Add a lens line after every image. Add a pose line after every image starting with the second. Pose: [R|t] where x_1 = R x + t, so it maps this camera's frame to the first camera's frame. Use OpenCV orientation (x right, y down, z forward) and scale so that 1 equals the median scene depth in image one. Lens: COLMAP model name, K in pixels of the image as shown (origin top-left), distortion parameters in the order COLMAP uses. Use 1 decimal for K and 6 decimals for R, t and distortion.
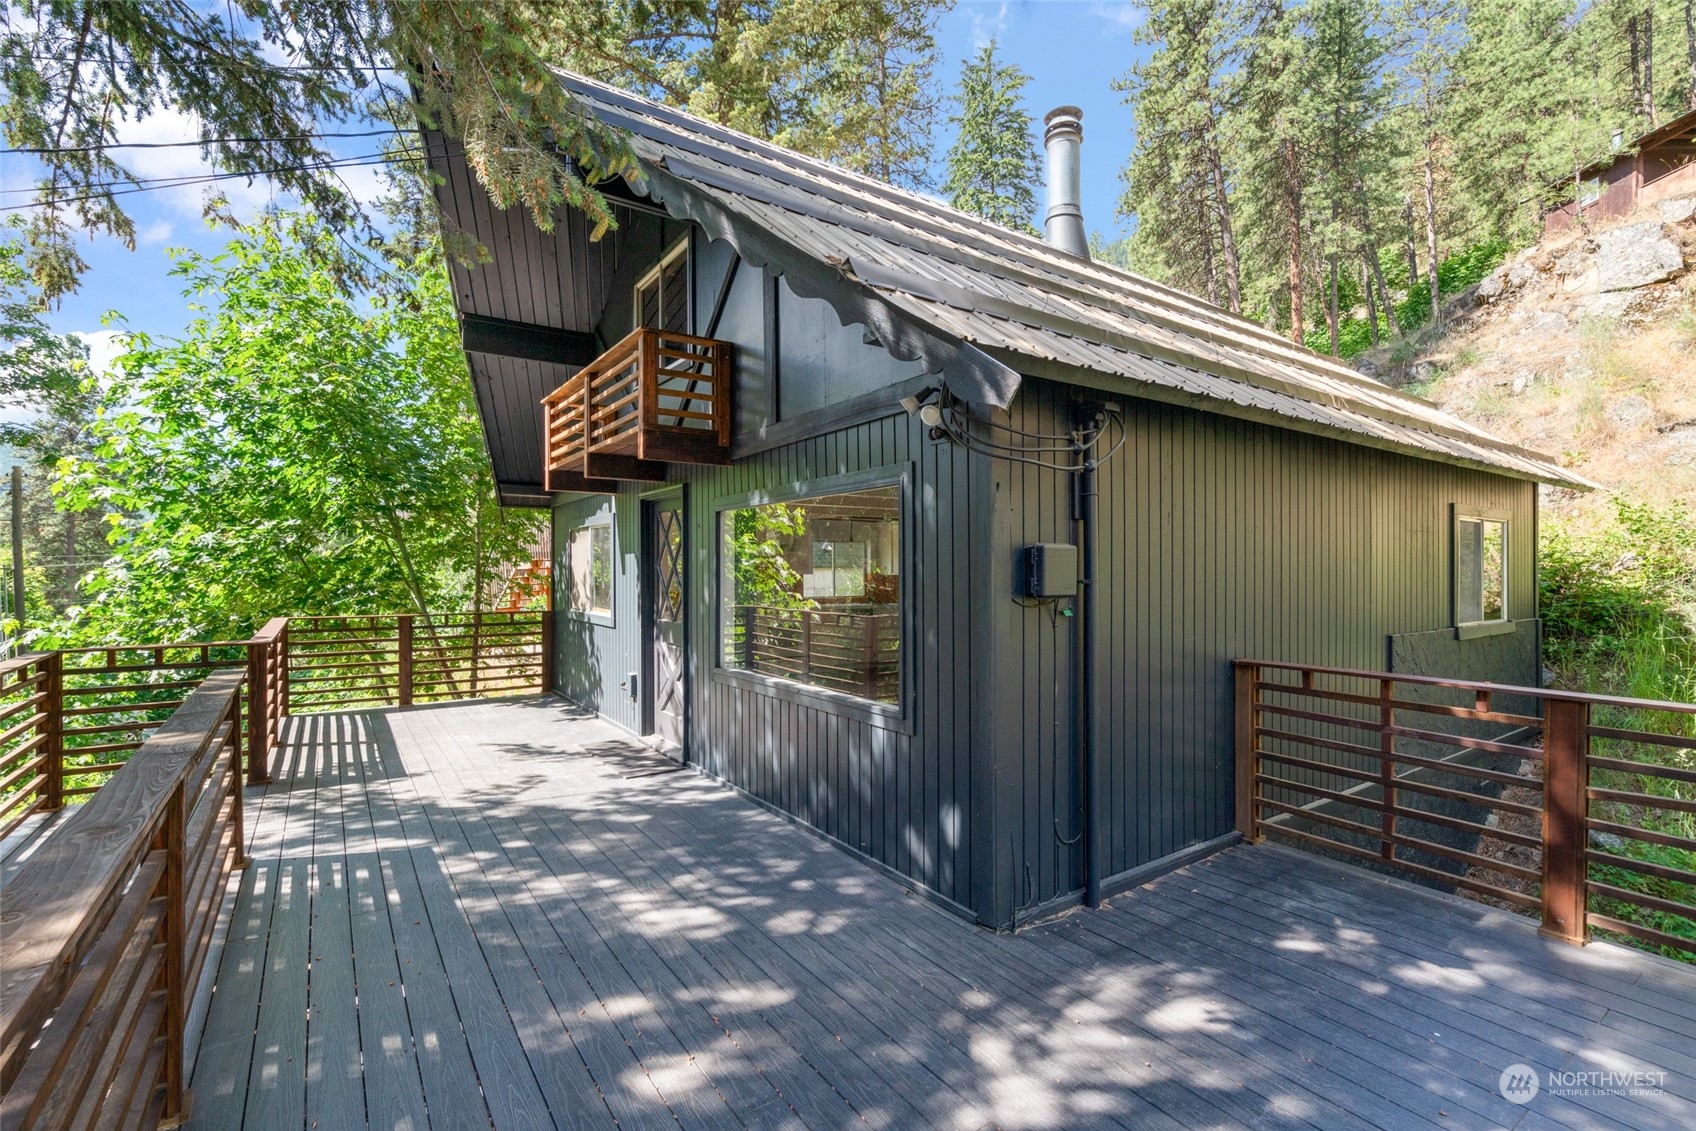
lens RADIAL K [[766.4, 0, 835.9], [0, 766.4, 571.8], [0, 0, 1]] dist [-0.008534, 0.002354]
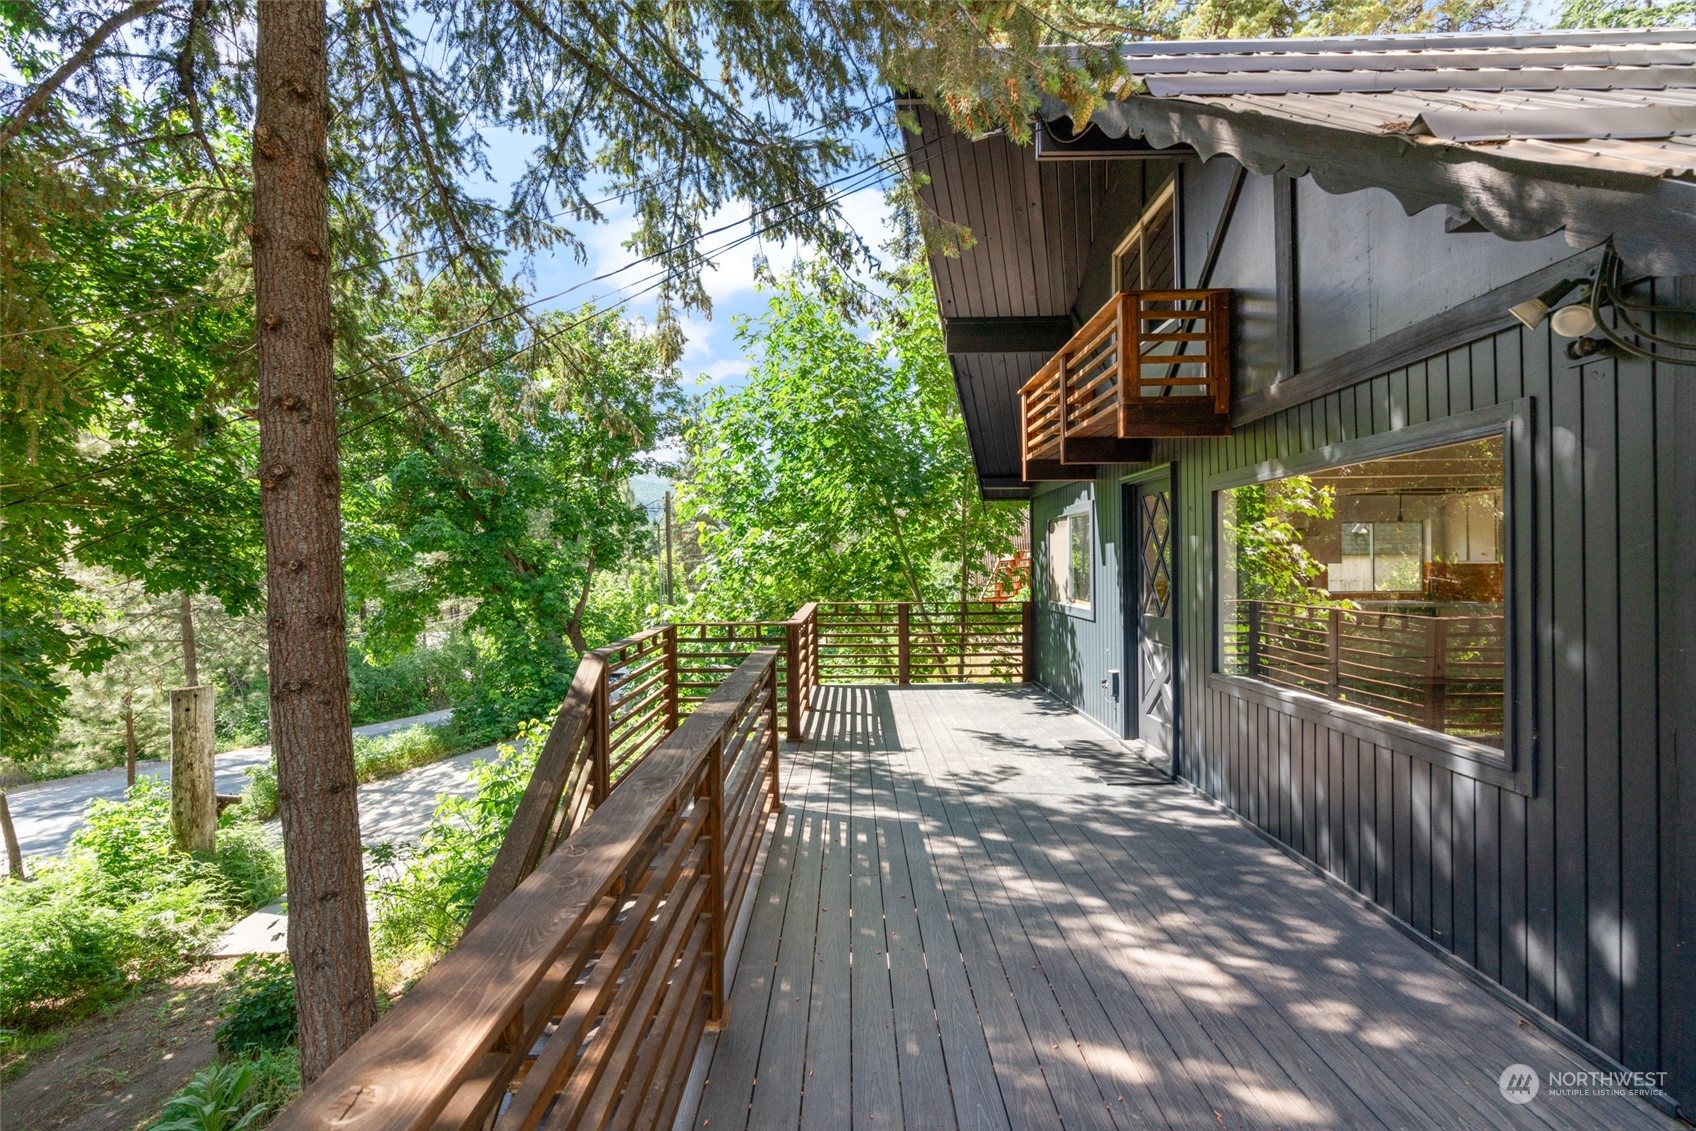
lens RADIAL K [[766.4, 0, 827.4], [0, 766.4, 567.5], [0, 0, 1]] dist [-0.008534, 0.002354]
pose [[0.814825, -0.005272, -0.579684, -0.011776], [0.008462, 0.999960, 0.002801, 0.000697], [0.579646, -0.007188, 0.814837, 0.051742]]
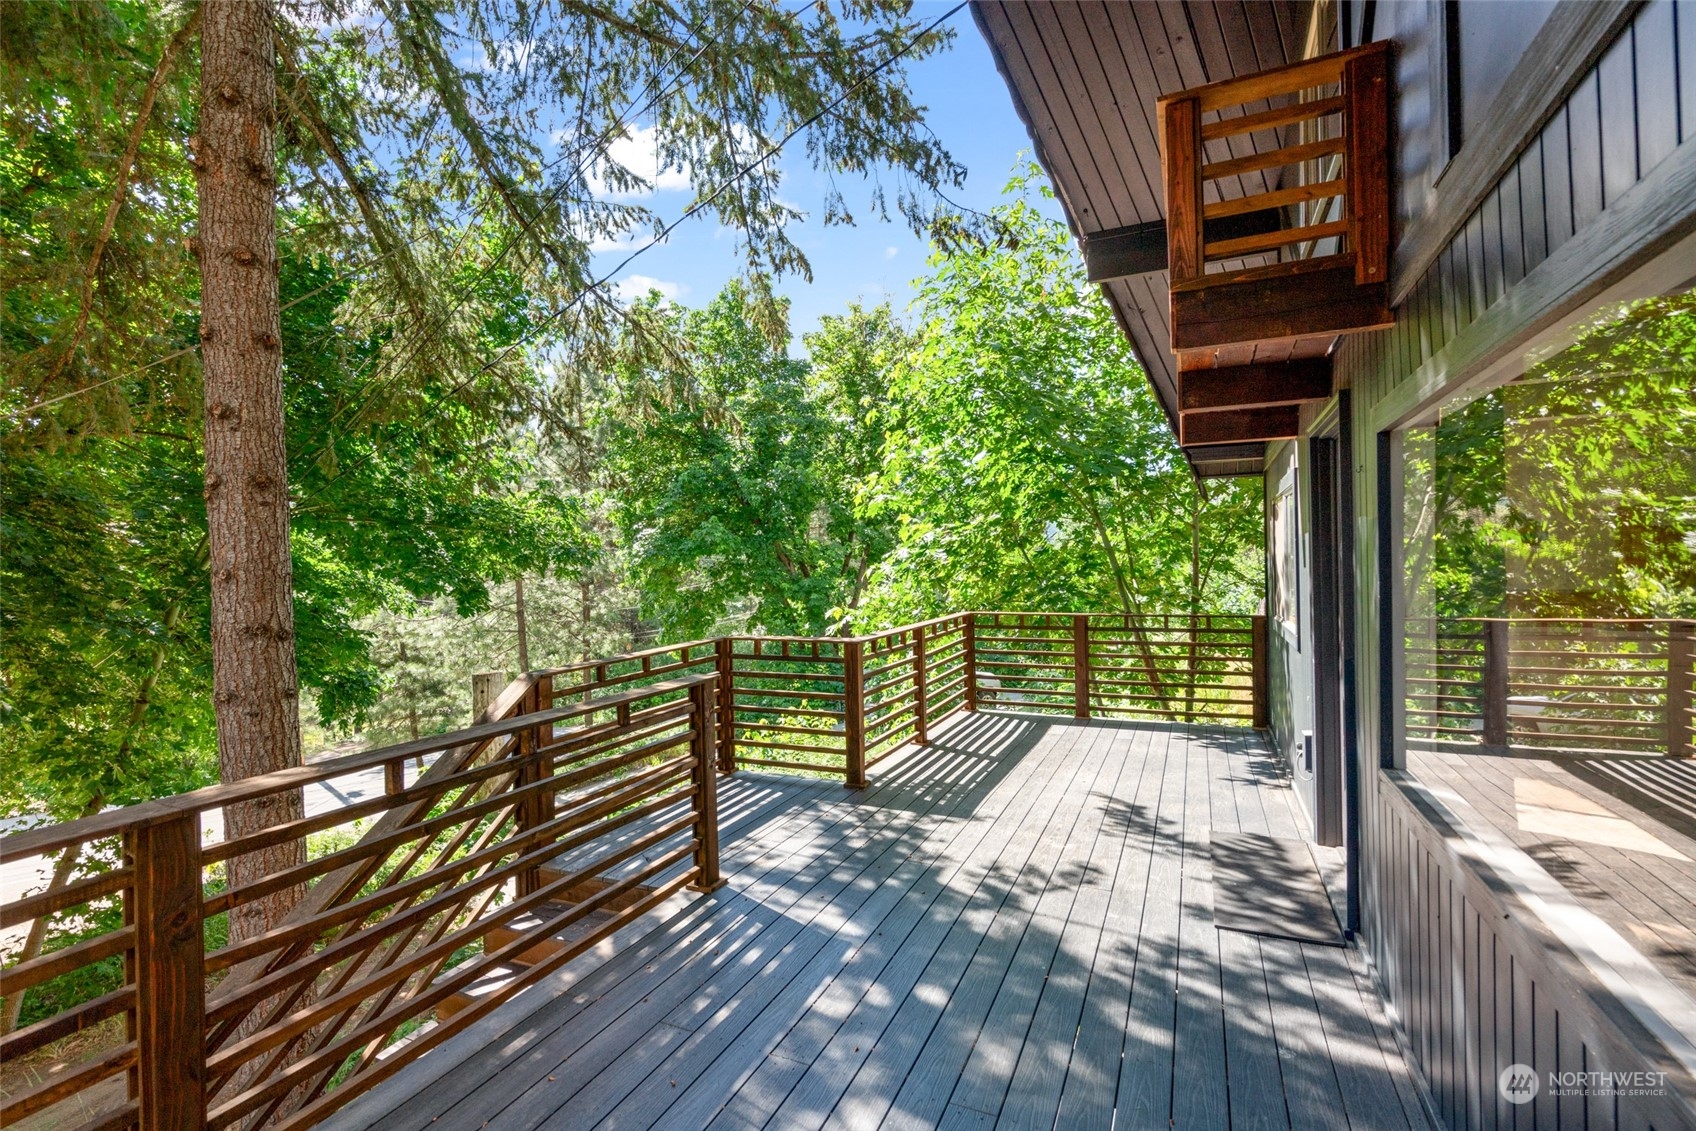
lens RADIAL K [[766.4, 0, 844.5], [0, 766.4, 575.7], [0, 0, 1]] dist [-0.008534, 0.002354]
pose [[0.511253, 0.000640, -0.859430, 0.080288], [0.016740, 0.999803, 0.010703, -0.001527], [0.859267, -0.019859, 0.511141, 0.525824]]
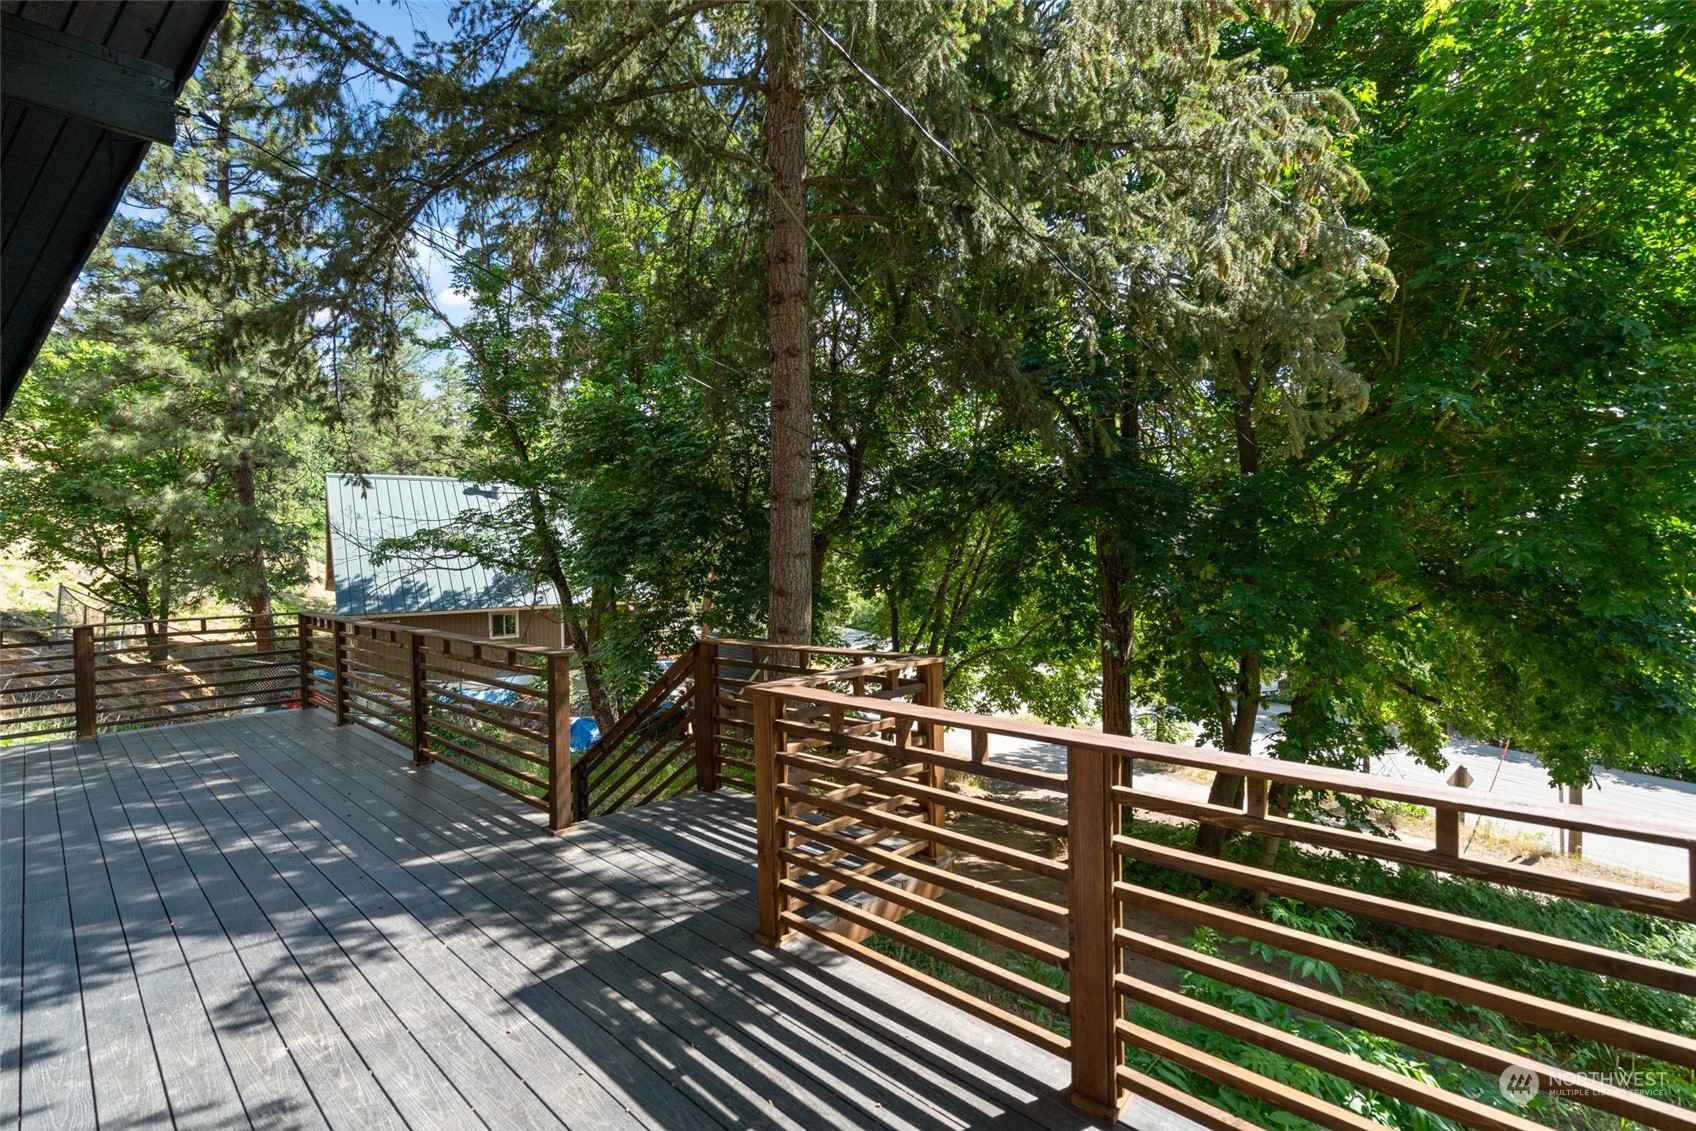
lens RADIAL K [[766.4, 0, 846.0], [0, 766.4, 555.7], [0, 0, 1]] dist [-0.008534, 0.002354]
pose [[-0.971951, 0.001705, -0.235177, -0.712115], [-0.005634, 0.999518, 0.030530, -0.033212], [0.235116, 0.030999, -0.971473, 1.688830]]
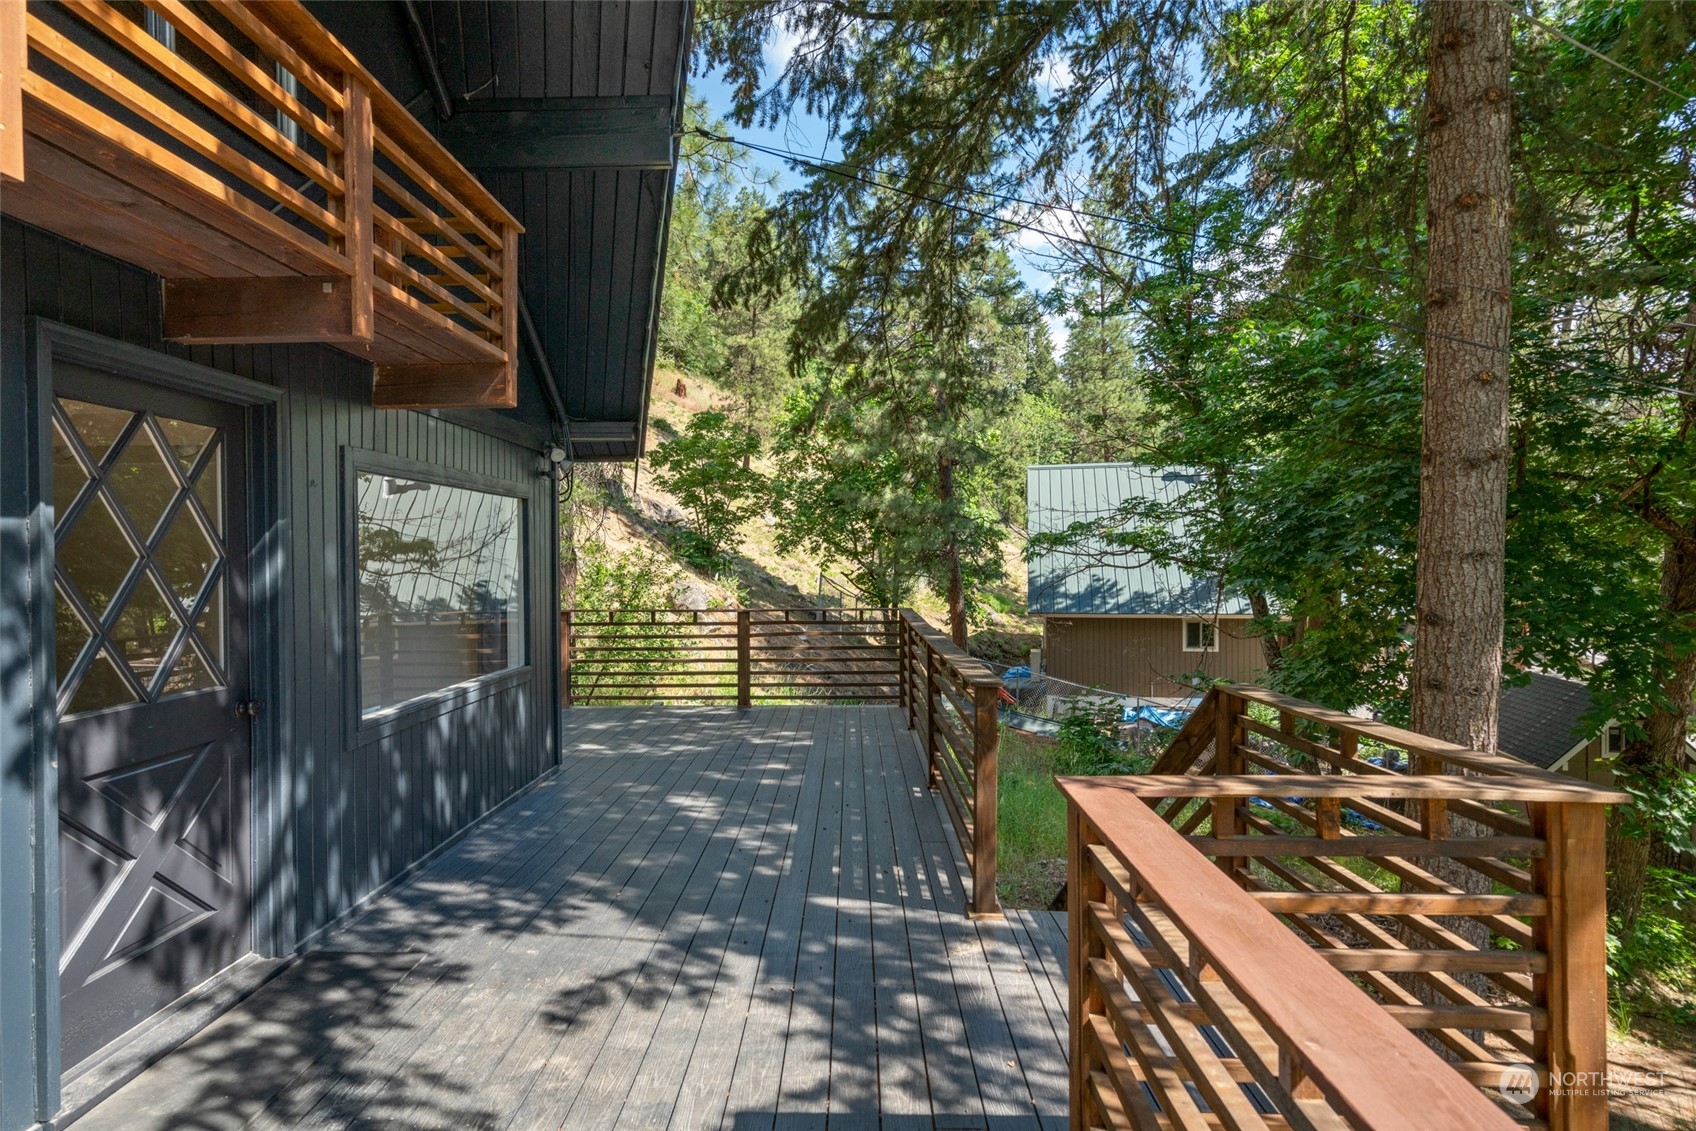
lens RADIAL K [[909.9, 0, 853.1], [0, 909.9, 558.9], [0, 0, 1]] dist [-0.000243, 0.001434]
pose [[-0.819996, -0.010115, 0.572280, -0.946444], [0.012022, 0.999319, 0.034888, -0.027633], [-0.572243, 0.035488, -0.819316, 1.483437]]
